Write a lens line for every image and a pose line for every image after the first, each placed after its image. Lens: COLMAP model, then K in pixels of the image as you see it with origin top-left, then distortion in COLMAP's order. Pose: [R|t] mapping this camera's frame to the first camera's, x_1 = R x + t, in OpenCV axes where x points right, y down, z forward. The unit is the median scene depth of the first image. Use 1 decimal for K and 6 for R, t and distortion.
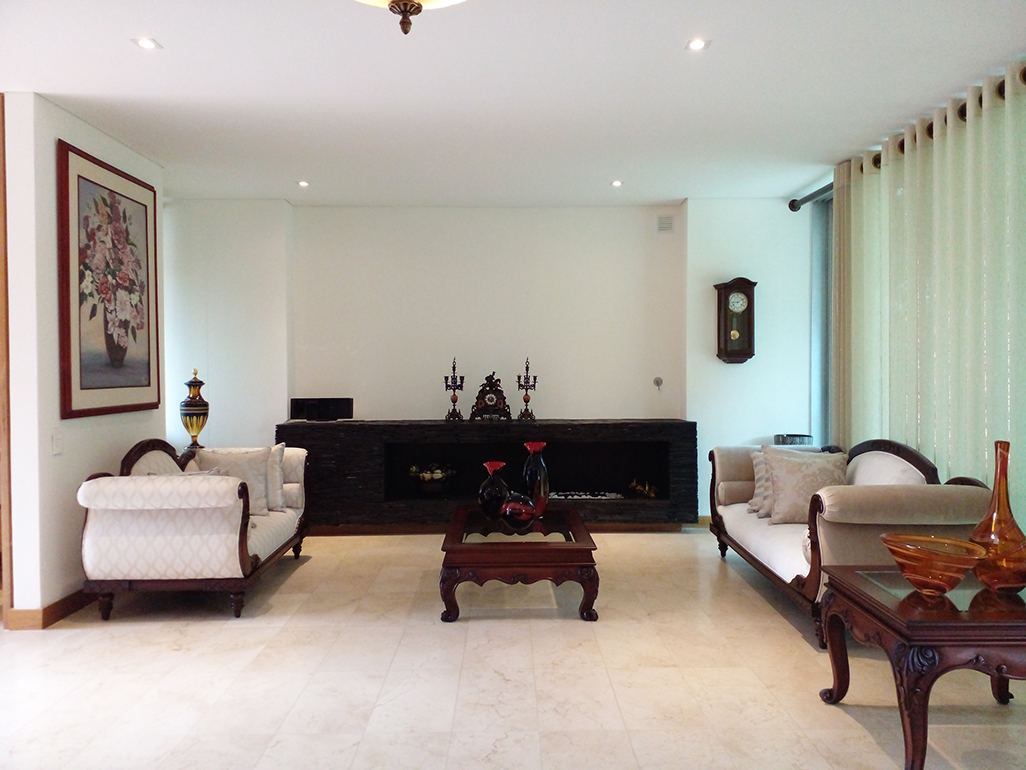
lens RADIAL K [[823.6, 0, 513.0], [0, 823.6, 385.0], [0, 0, 1]] dist [0.077453, -0.130569]
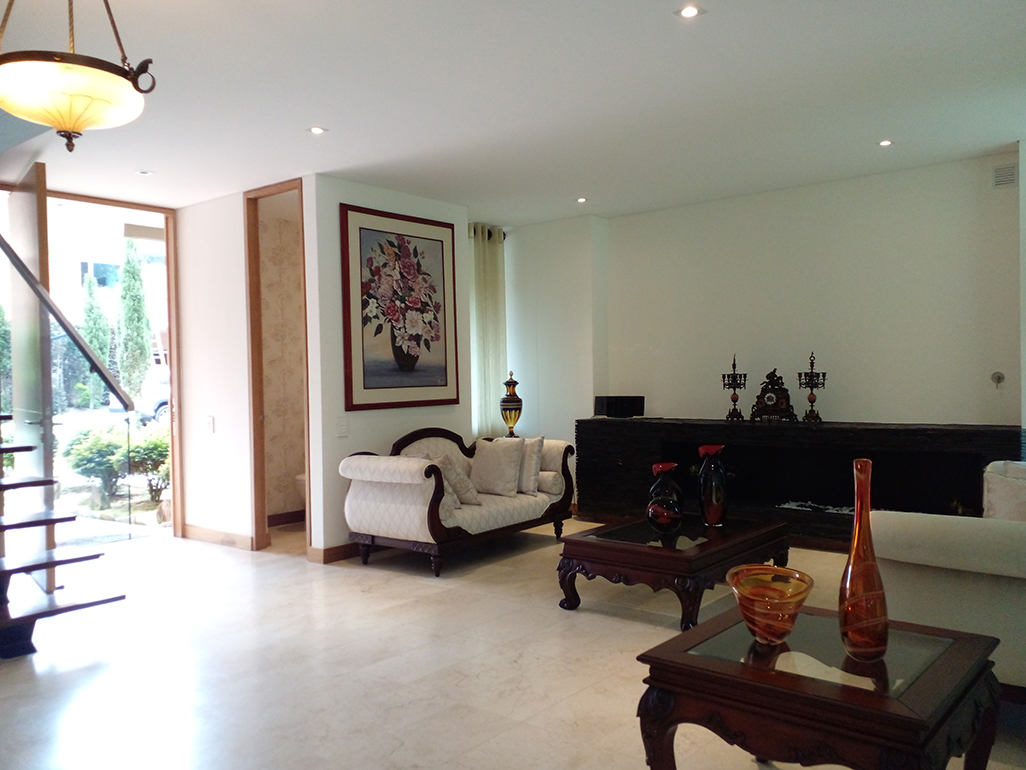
lens RADIAL K [[837.1, 0, 513.0], [0, 837.1, 385.0], [0, 0, 1]] dist [0.242028, -0.440759]
pose [[0.765678, -0.002964, -0.643217, 0.489341], [0.006020, 0.999979, 0.002559, -0.002754], [0.643196, -0.005832, 0.765680, 0.109558]]
